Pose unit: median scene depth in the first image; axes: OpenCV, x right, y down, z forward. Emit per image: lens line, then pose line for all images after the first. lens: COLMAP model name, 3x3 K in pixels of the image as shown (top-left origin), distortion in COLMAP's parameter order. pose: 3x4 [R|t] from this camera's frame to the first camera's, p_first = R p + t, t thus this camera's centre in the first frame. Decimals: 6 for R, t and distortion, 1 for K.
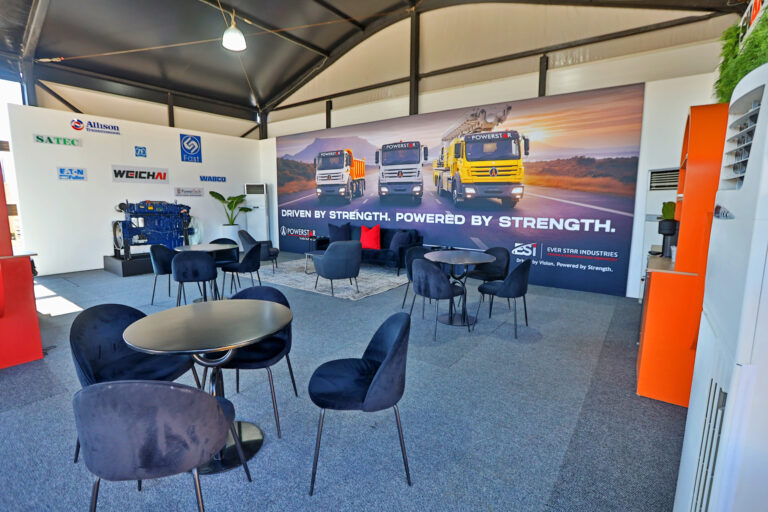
lens RADIAL K [[369.6, 0, 382.6], [0, 369.6, 260.0], [0, 0, 1]] dist [-0.049944, 0.011077]
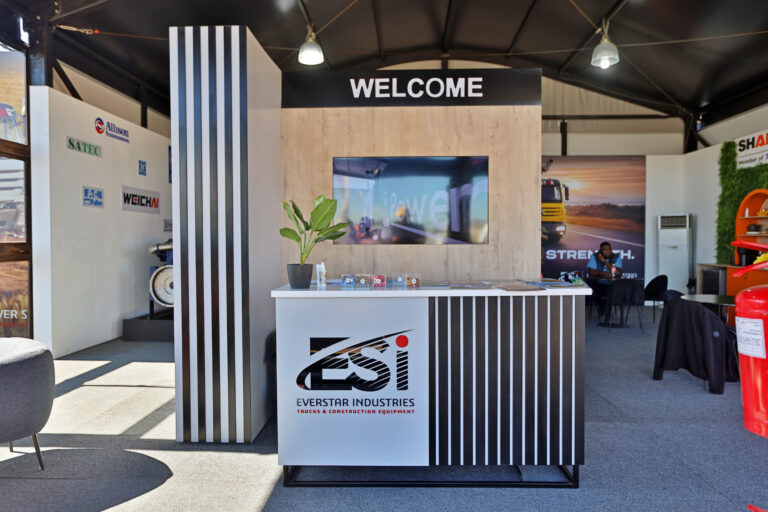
lens RADIAL K [[542.9, 0, 387.0], [0, 542.9, 252.8], [0, 0, 1]] dist [-0.021227, -0.001393]
pose [[0.819230, -0.021240, 0.573072, -1.134049], [0.095592, 0.990390, -0.099945, 0.013467], [-0.565442, 0.136659, 0.813388, -0.114639]]
